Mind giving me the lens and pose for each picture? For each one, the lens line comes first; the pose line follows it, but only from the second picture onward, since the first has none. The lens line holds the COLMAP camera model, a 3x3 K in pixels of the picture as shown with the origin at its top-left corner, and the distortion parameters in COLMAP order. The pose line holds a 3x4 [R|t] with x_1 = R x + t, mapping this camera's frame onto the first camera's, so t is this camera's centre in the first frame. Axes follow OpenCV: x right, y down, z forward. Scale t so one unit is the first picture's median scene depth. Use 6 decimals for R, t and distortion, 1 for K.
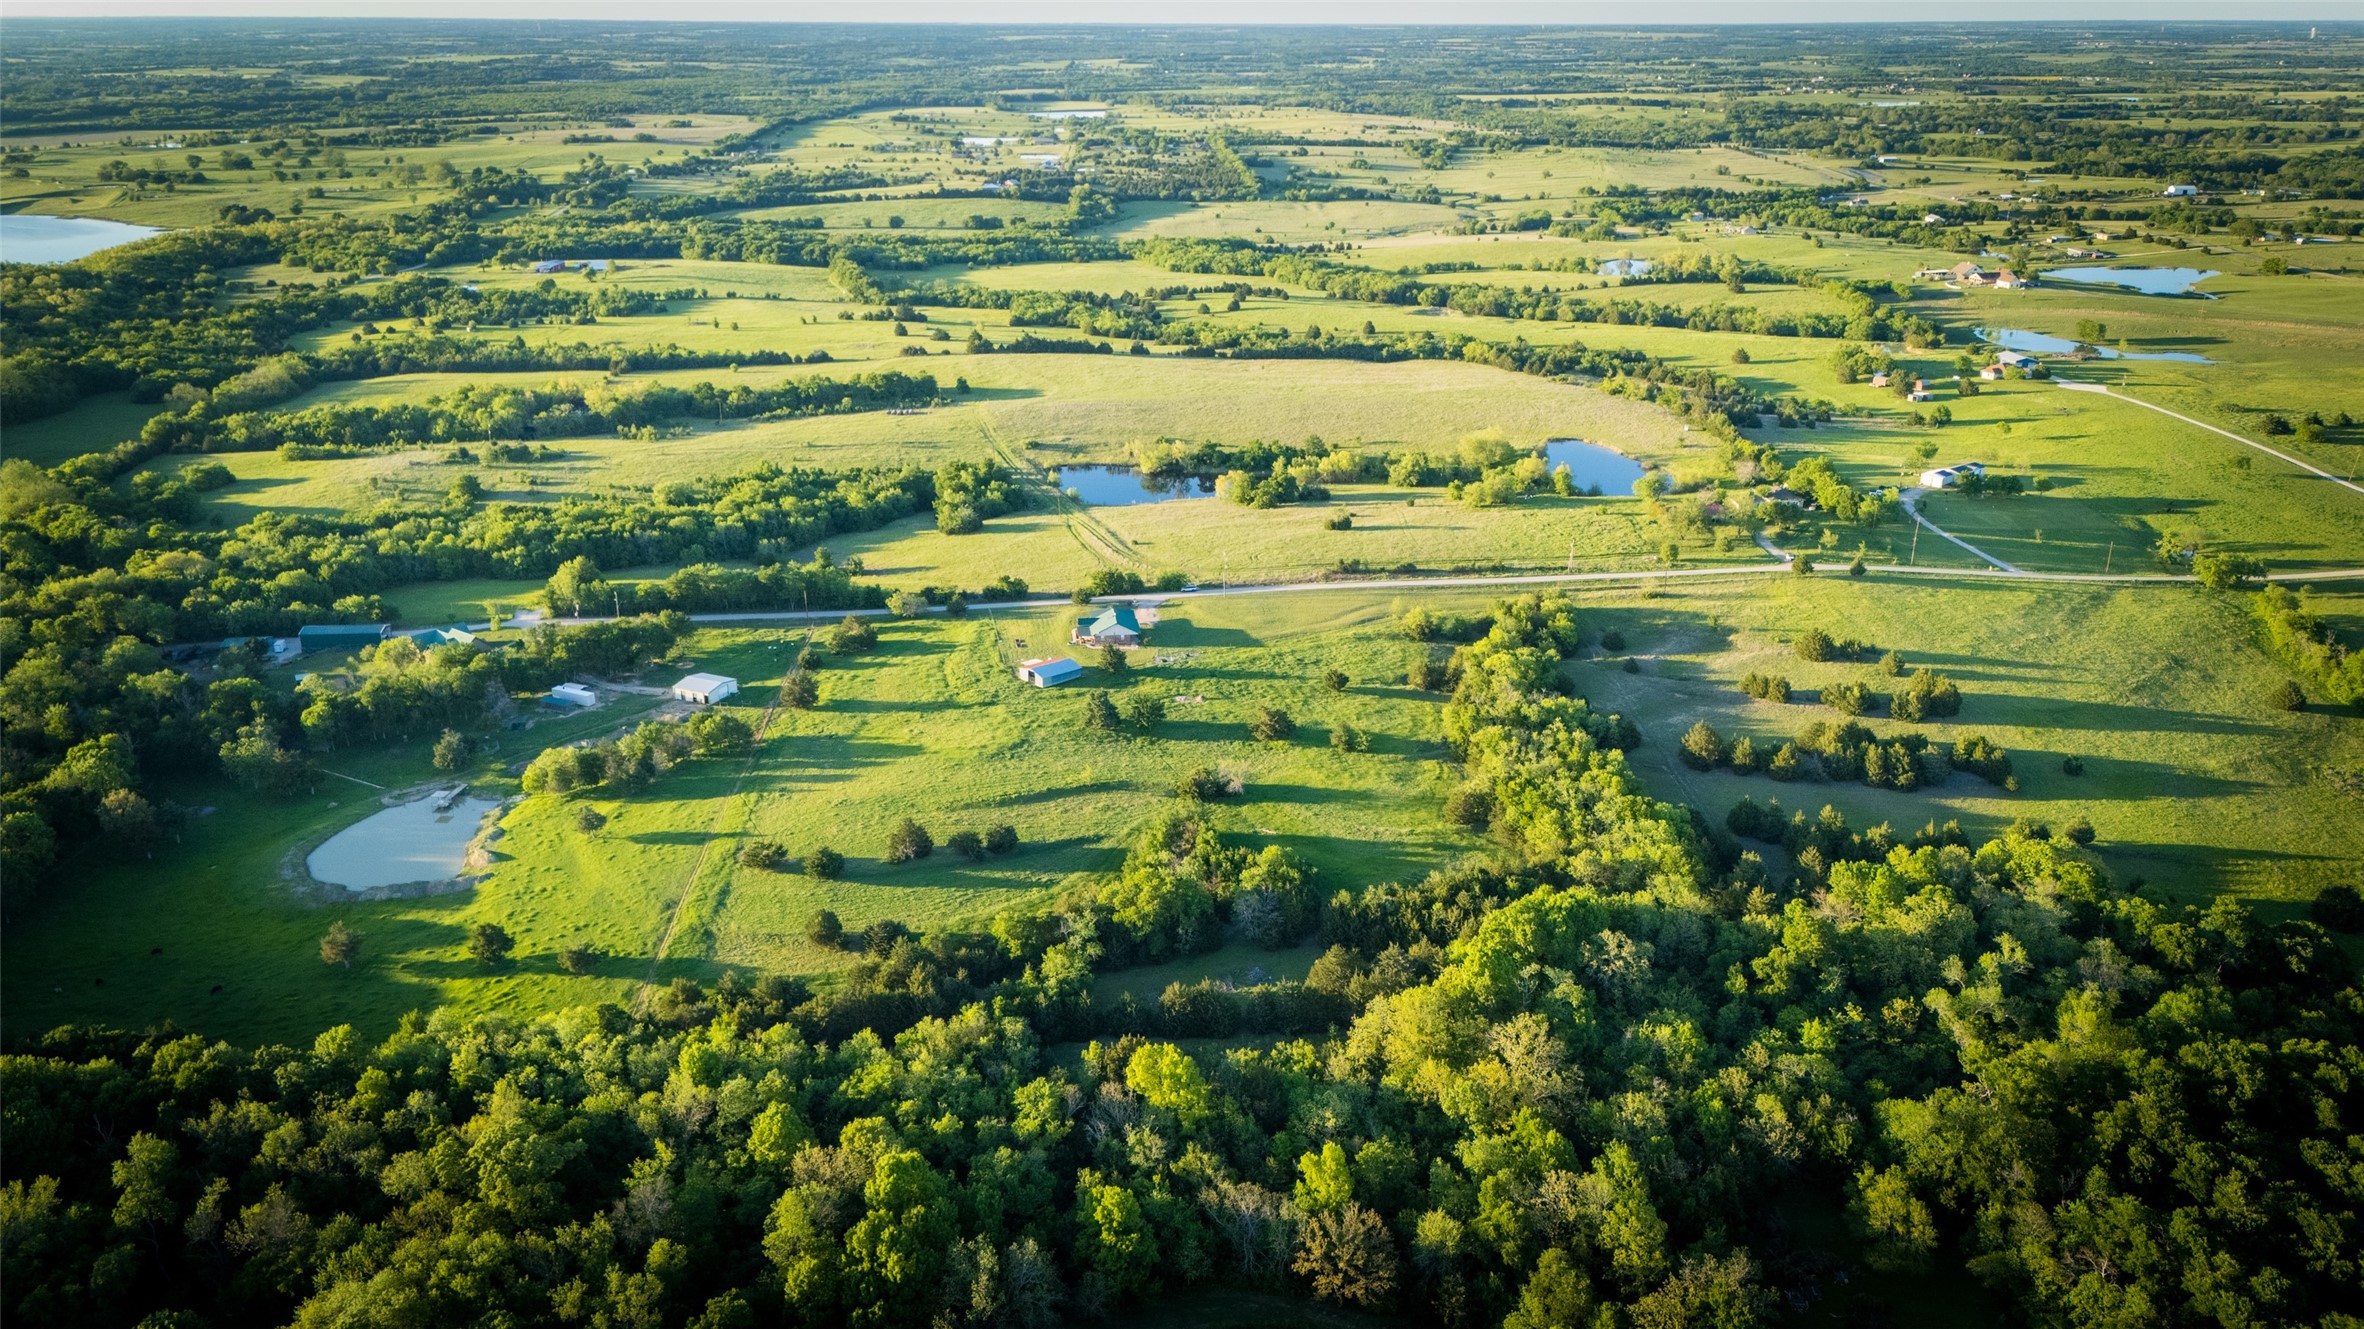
lens RADIAL K [[1767.0, 0, 1182.0], [0, 1767.0, 664.5], [0, 0, 1]] dist [0.100541, -0.134206]
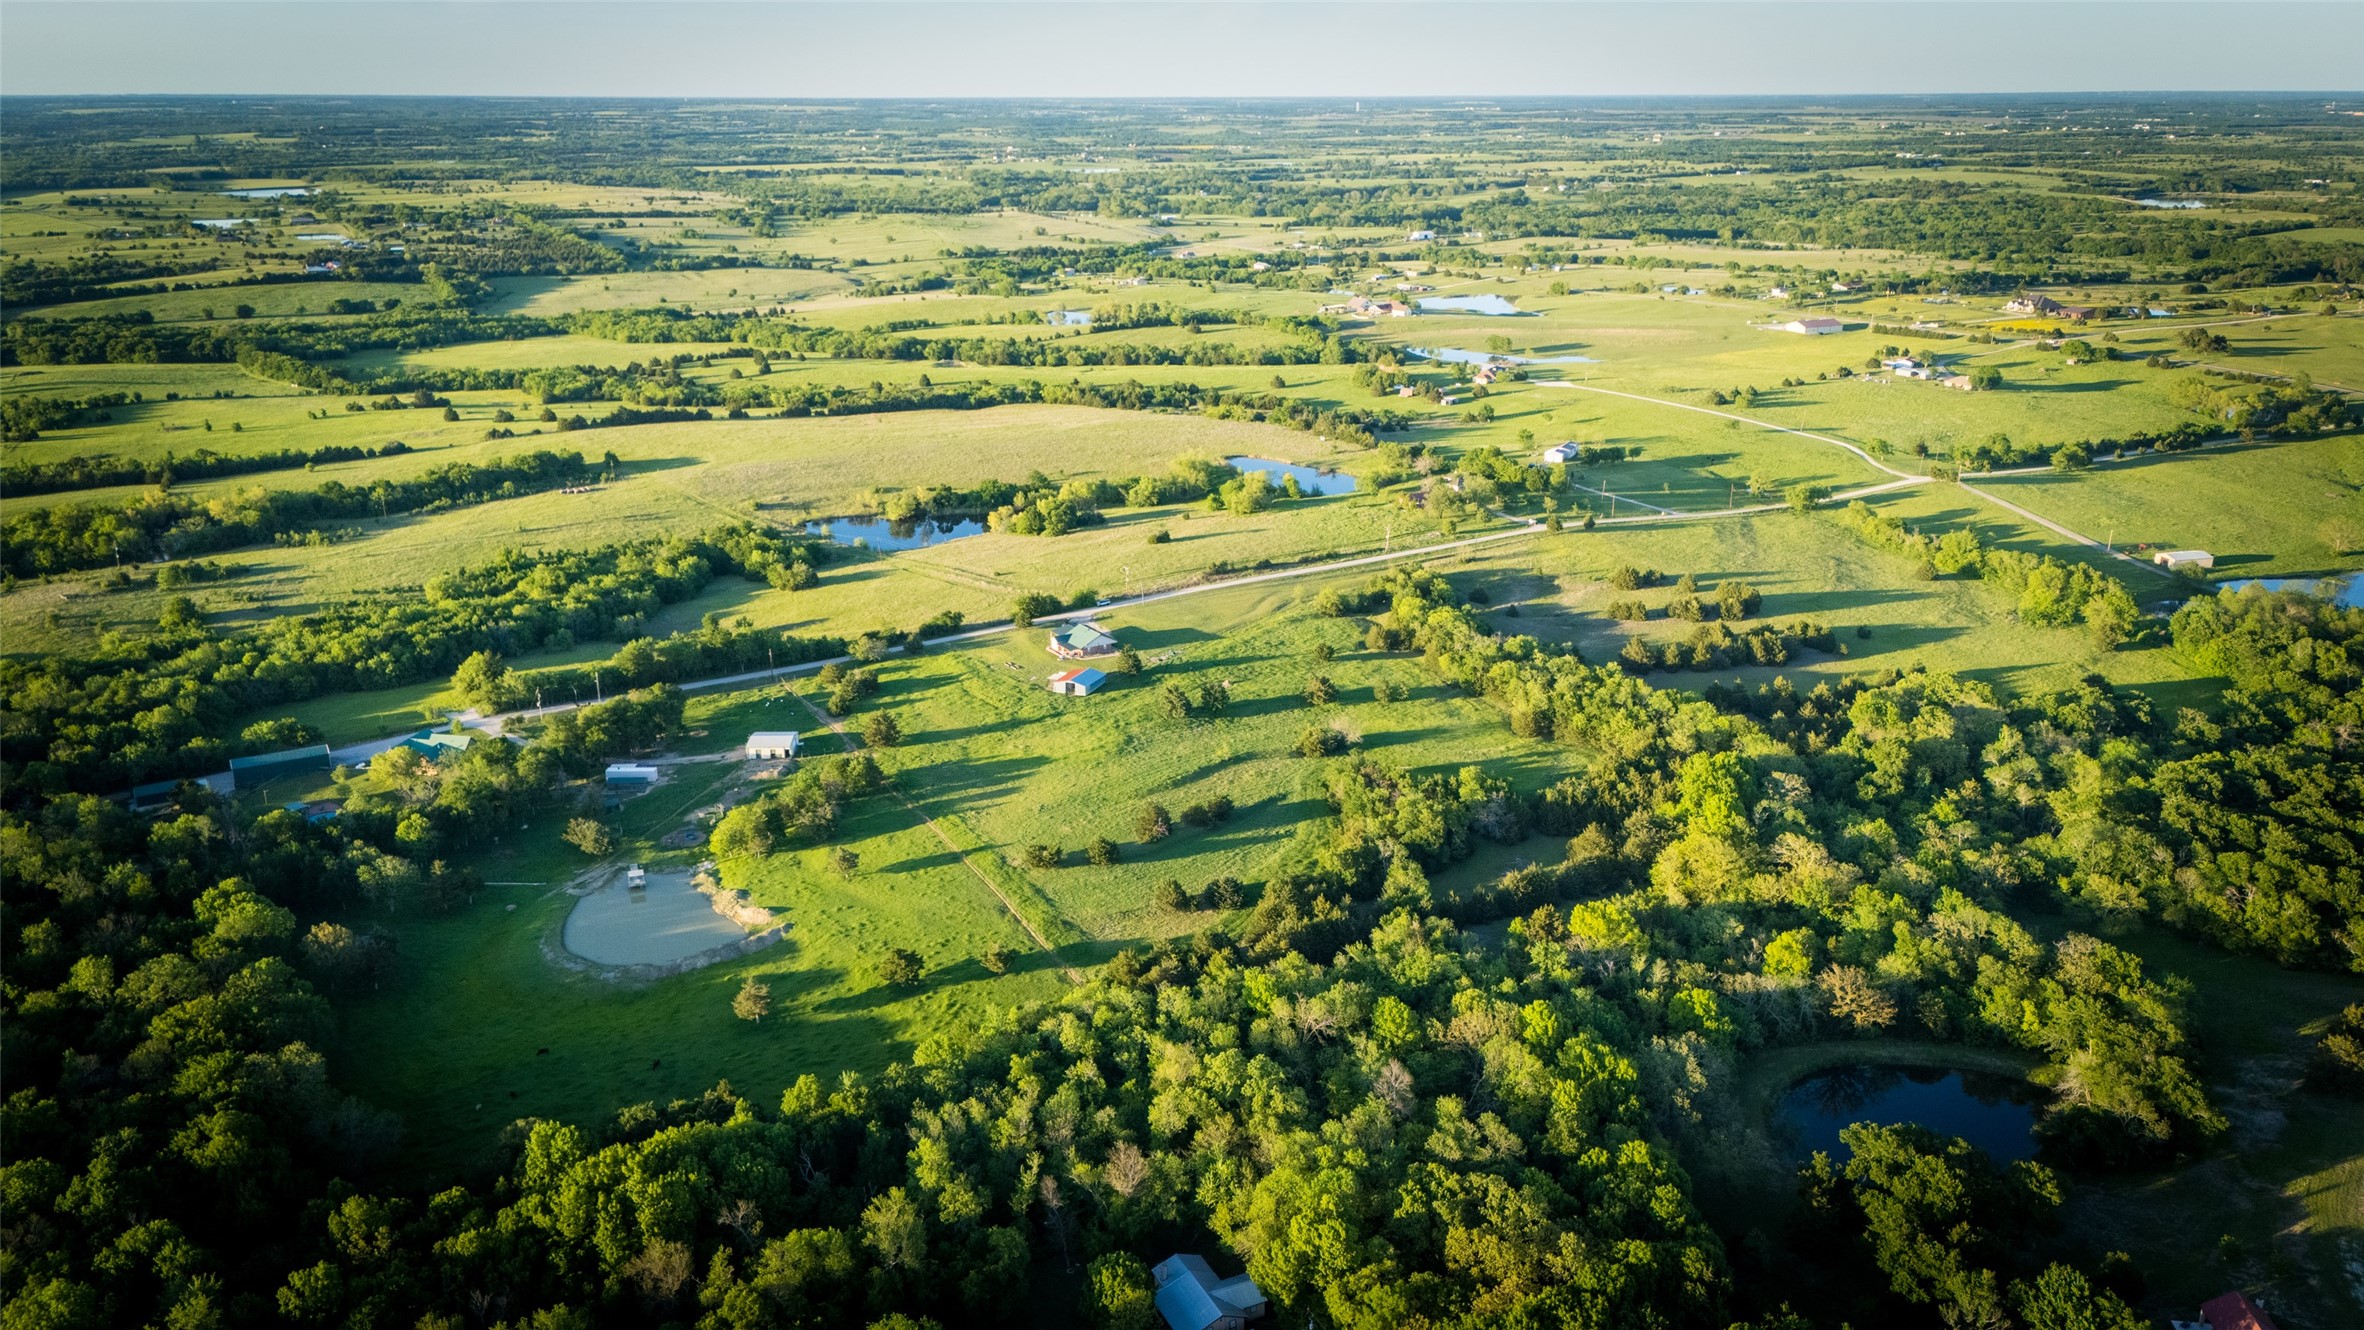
lens RADIAL K [[1767.0, 0, 1182.0], [0, 1767.0, 665.0], [0, 0, 1]] dist [0.100541, -0.134206]
pose [[0.902618, -0.135589, 0.408529, -0.199096], [0.150287, 0.988635, -0.003926, 0.003277], [-0.403354, 0.064941, 0.912737, -0.007784]]
